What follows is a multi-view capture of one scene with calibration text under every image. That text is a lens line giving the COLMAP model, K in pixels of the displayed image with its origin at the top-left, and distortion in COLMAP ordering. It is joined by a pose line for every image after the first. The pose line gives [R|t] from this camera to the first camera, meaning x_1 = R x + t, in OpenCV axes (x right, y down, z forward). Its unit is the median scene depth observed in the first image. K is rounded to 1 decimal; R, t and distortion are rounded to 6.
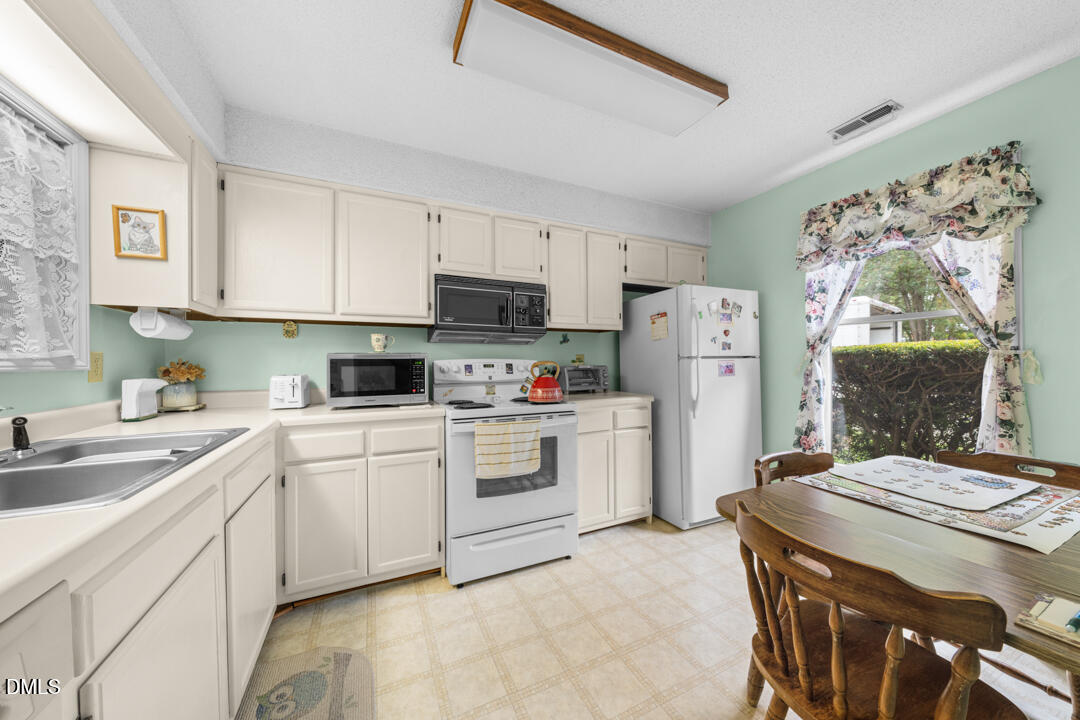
lens RADIAL K [[377.8, 0, 540.0], [0, 377.8, 360.0], [0, 0, 1]] dist [0.000031, -0.000040]
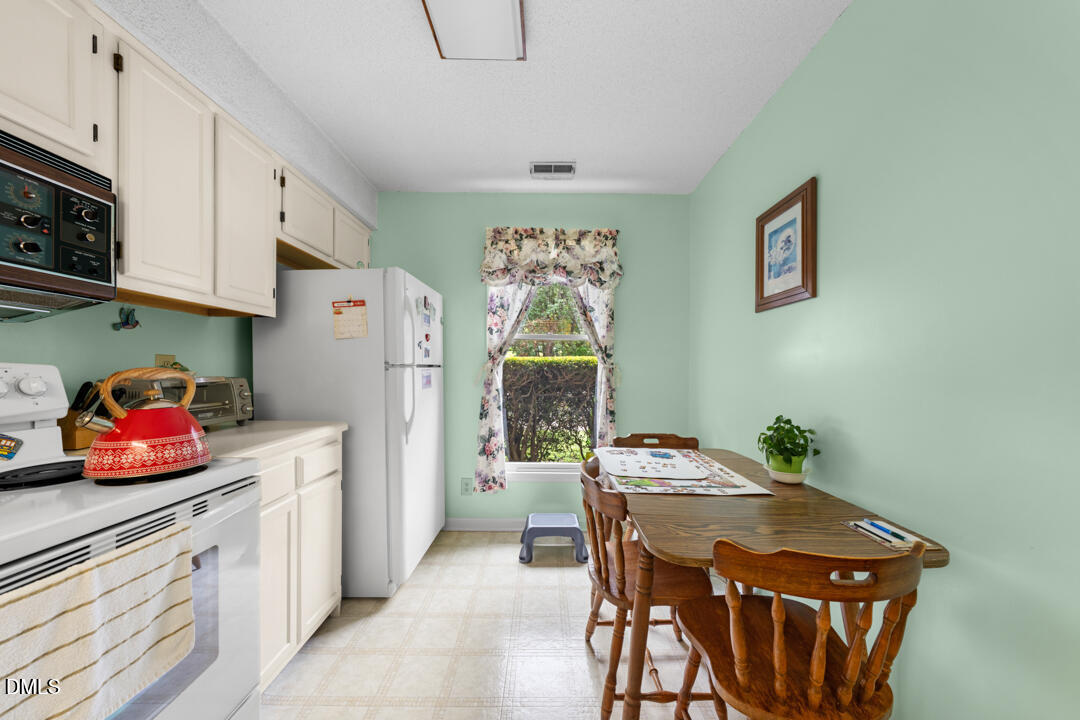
lens RADIAL K [[370.0, 0, 555.0], [0, 370.0, 371.0], [0, 0, 1]] dist [-0.000109, -0.000069]
pose [[0.409091, 0.005819, 0.912475, -0.171544], [-0.010964, 0.999939, -0.001461, 0.002024], [-0.912428, -0.009407, 0.409130, 0.456349]]
